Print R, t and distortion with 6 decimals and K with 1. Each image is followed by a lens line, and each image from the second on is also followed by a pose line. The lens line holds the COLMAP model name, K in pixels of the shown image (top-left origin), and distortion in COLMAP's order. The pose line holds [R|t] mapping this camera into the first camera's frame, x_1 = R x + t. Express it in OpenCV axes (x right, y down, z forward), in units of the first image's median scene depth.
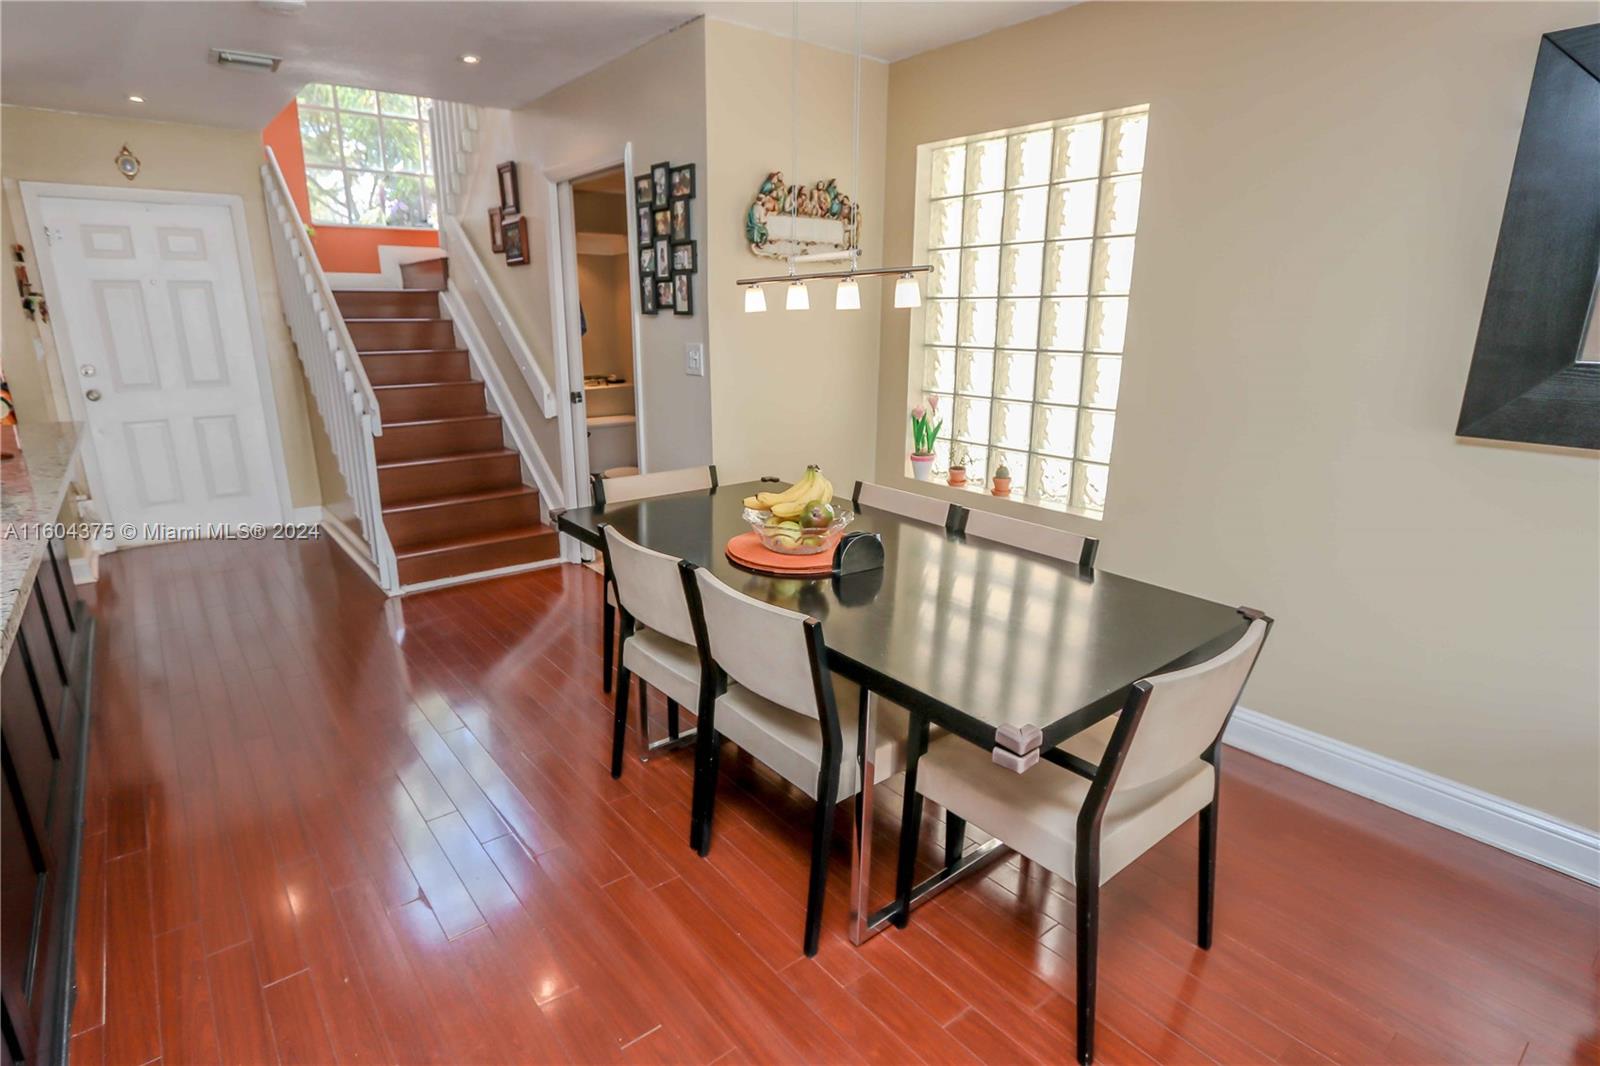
lens RADIAL K [[824.2, 0, 765.8], [0, 824.2, 538.2], [0, 0, 1]] dist [-0.003068, -0.000651]
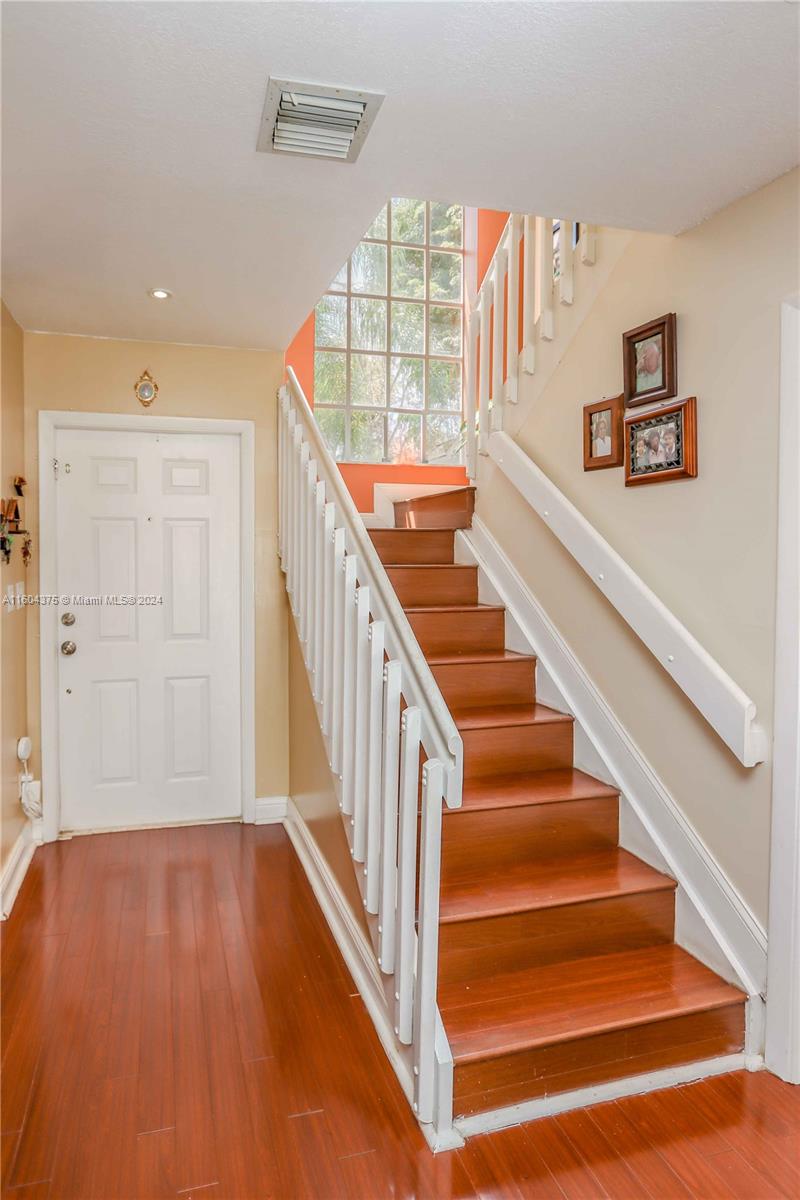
lens RADIAL K [[618.1, 0, 316.9], [0, 618.1, 556.0], [0, 0, 1]] dist [-0.003068, -0.000651]
pose [[0.921413, 0.008850, -0.388483, -0.339286], [-0.107653, 0.966423, -0.233320, -0.145161], [0.373374, 0.256805, 0.891427, 0.507151]]
